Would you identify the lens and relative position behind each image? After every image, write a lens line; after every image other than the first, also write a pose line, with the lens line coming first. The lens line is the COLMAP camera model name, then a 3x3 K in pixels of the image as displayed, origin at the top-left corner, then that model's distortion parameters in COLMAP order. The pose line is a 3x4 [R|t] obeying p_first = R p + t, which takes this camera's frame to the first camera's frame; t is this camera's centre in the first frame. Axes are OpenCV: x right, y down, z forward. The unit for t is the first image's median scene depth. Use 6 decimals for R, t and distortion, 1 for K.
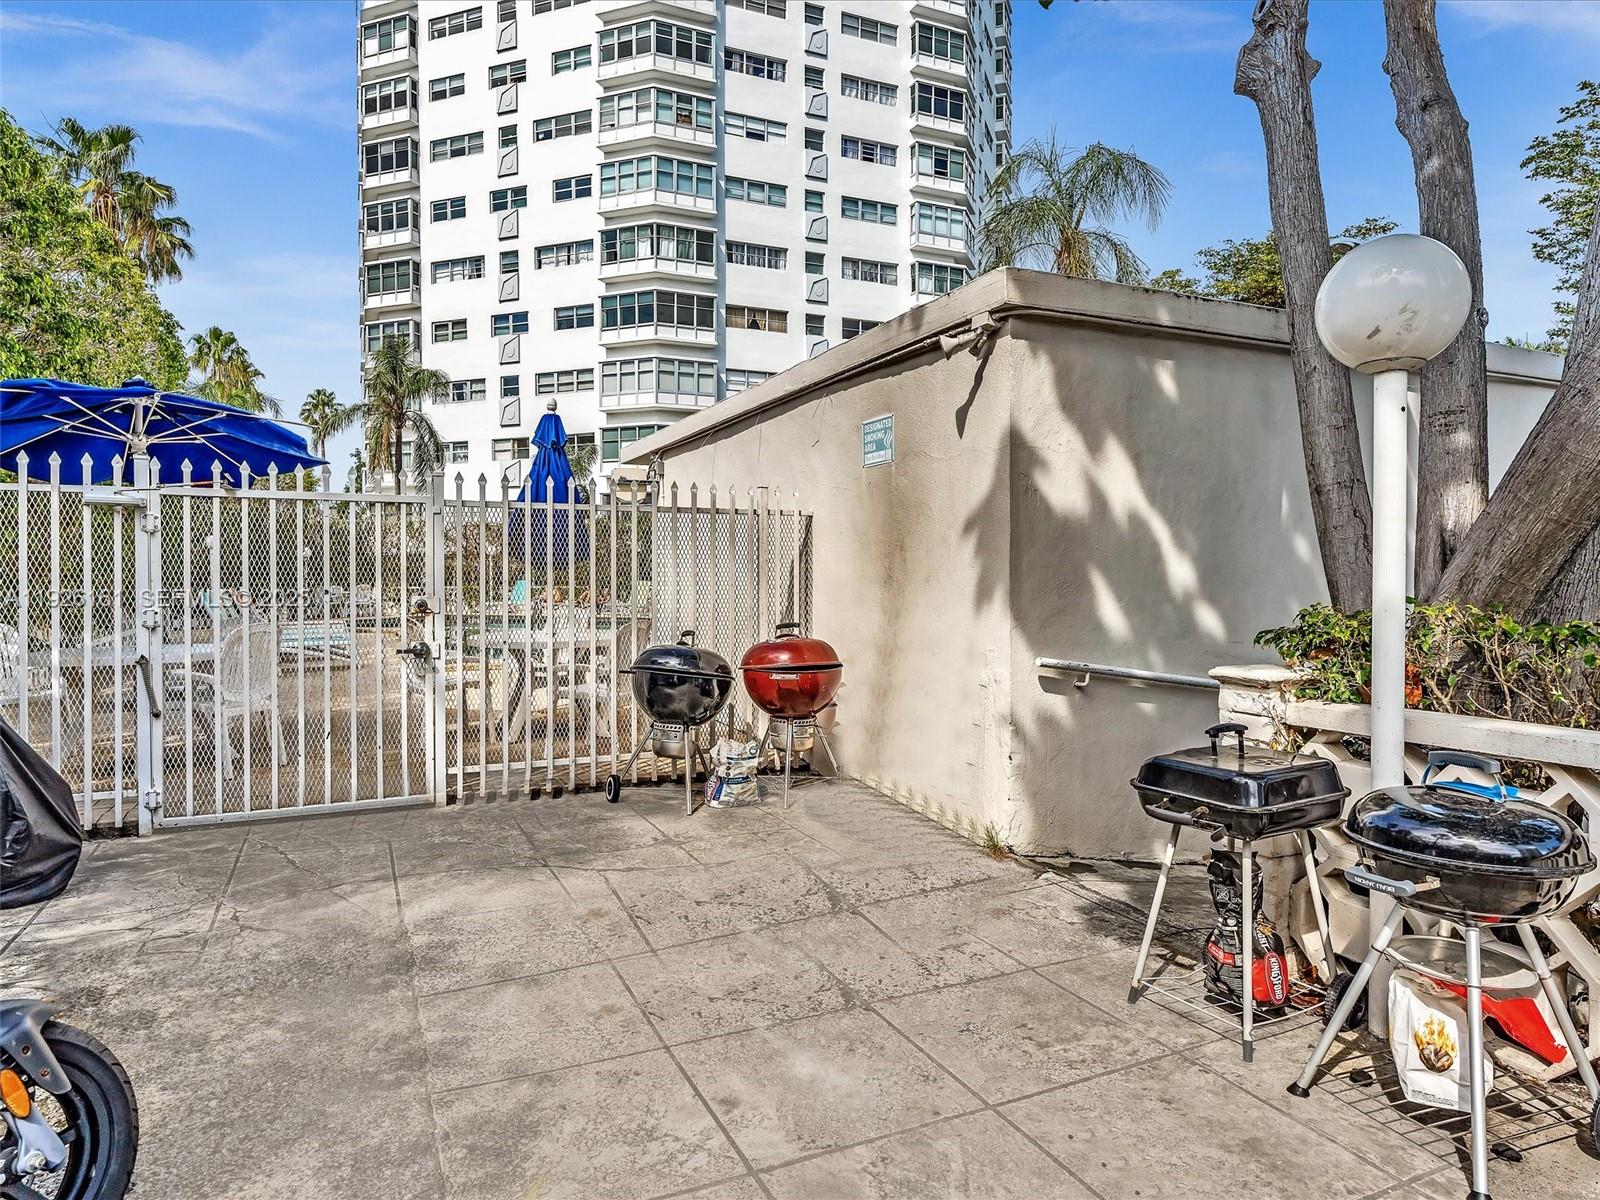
lens RADIAL K [[804.7, 0, 795.5], [0, 804.7, 595.7], [0, 0, 1]] dist [-0.011291, 0.005492]
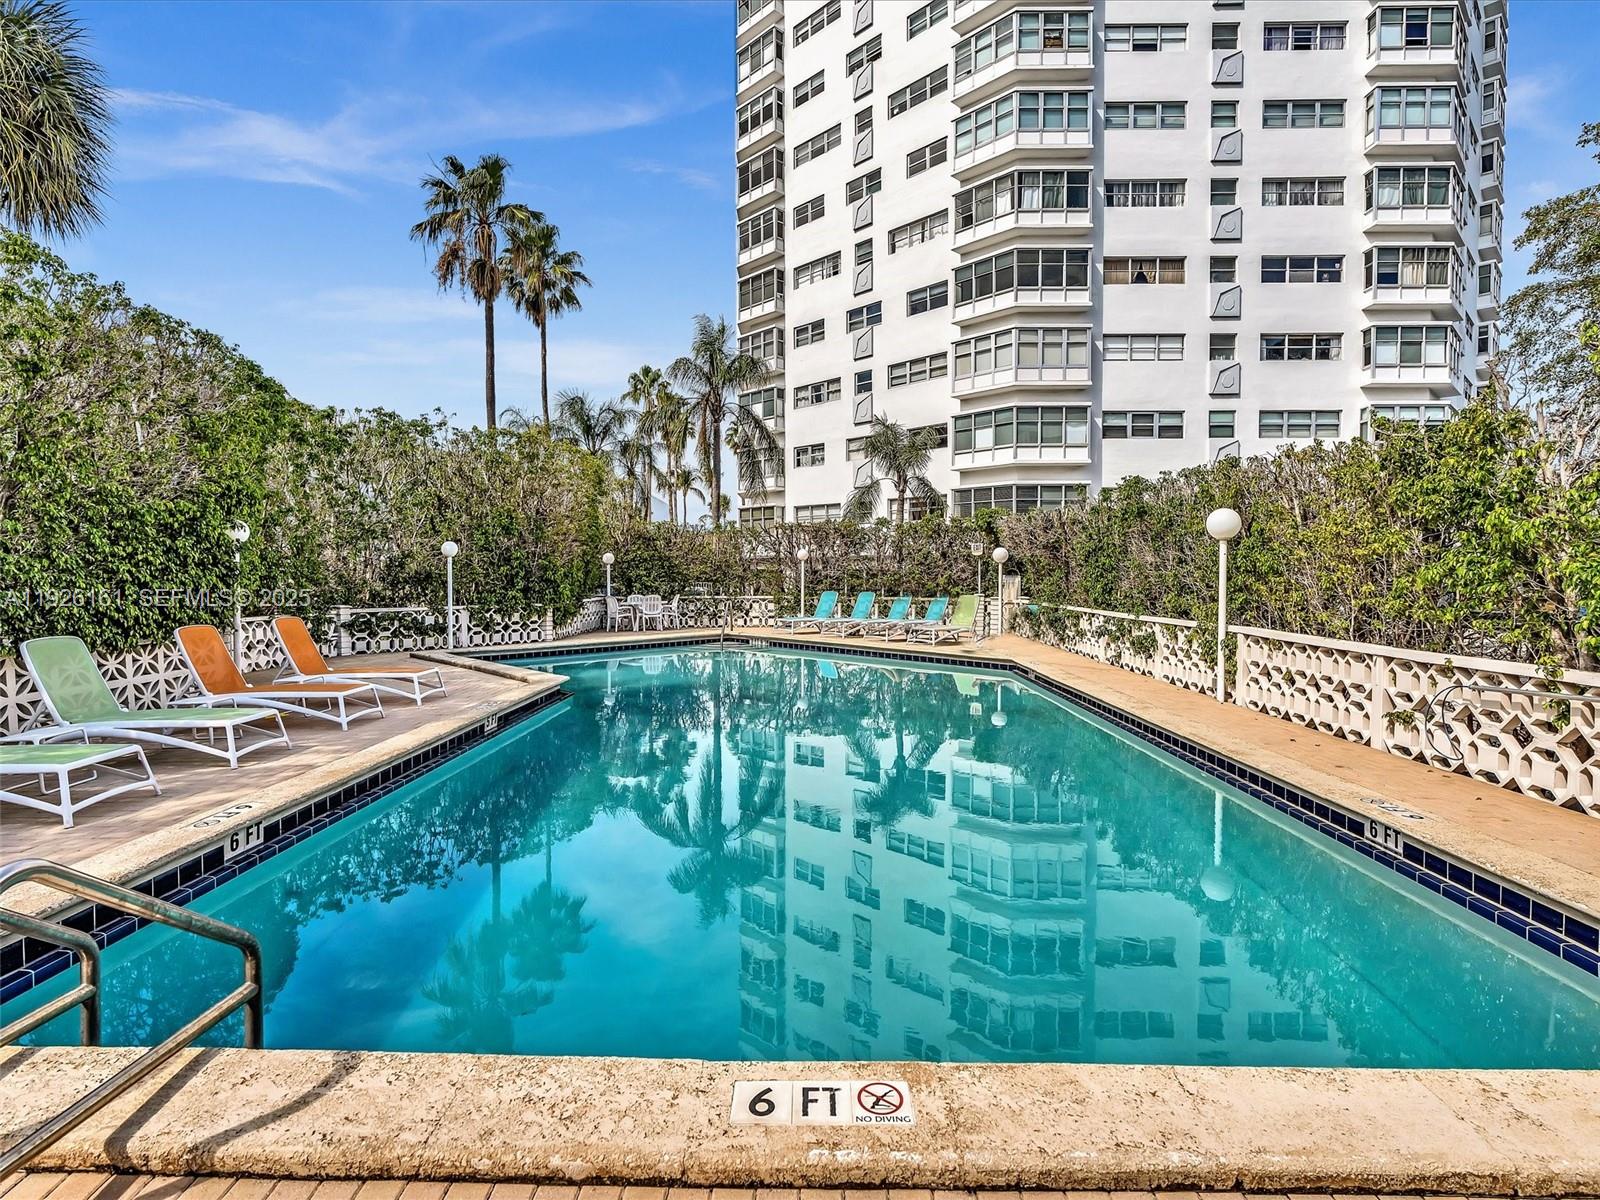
lens RADIAL K [[804.7, 0, 795.5], [0, 804.7, 595.7], [0, 0, 1]] dist [-0.011291, 0.005492]
pose [[0.897792, 0.014688, -0.440174, -0.002117], [-0.015662, 0.999876, 0.001420, -0.006231], [0.440140, 0.005619, 0.897911, 0.107469]]
